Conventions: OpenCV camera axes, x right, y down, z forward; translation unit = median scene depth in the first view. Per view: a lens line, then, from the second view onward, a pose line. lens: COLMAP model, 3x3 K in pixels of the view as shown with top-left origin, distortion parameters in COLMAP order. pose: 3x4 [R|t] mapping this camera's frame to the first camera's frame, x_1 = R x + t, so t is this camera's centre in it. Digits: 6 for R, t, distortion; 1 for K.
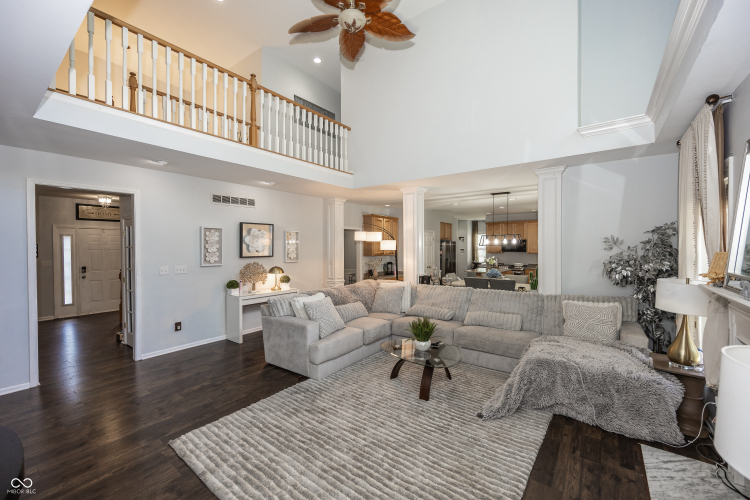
lens RADIAL K [[296.1, 0, 375.0], [0, 296.1, 250.0], [0, 0, 1]] dist [-0.013409, -0.000086]
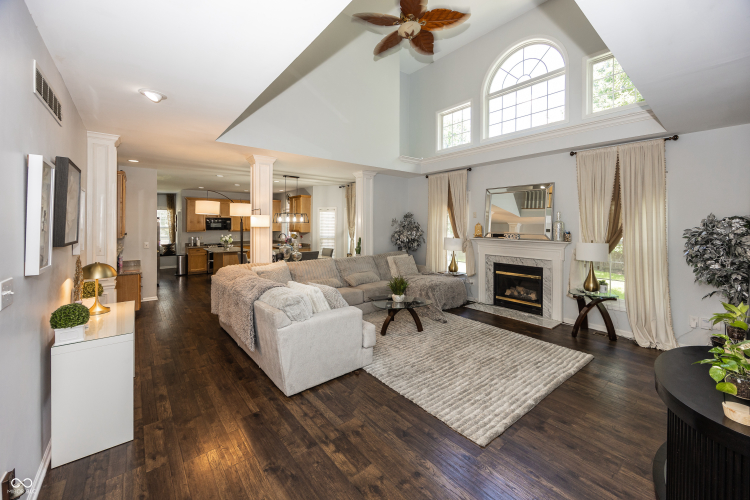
lens RADIAL K [[306.5, 0, 376.5], [0, 306.5, 224.3], [0, 0, 1]] dist [-0.000287, 0.000028]
pose [[0.241479, 0.004668, 0.970395, -1.151687], [0.011487, 0.999905, -0.007669, 0.003682], [-0.970338, 0.012999, 0.241402, 0.746003]]
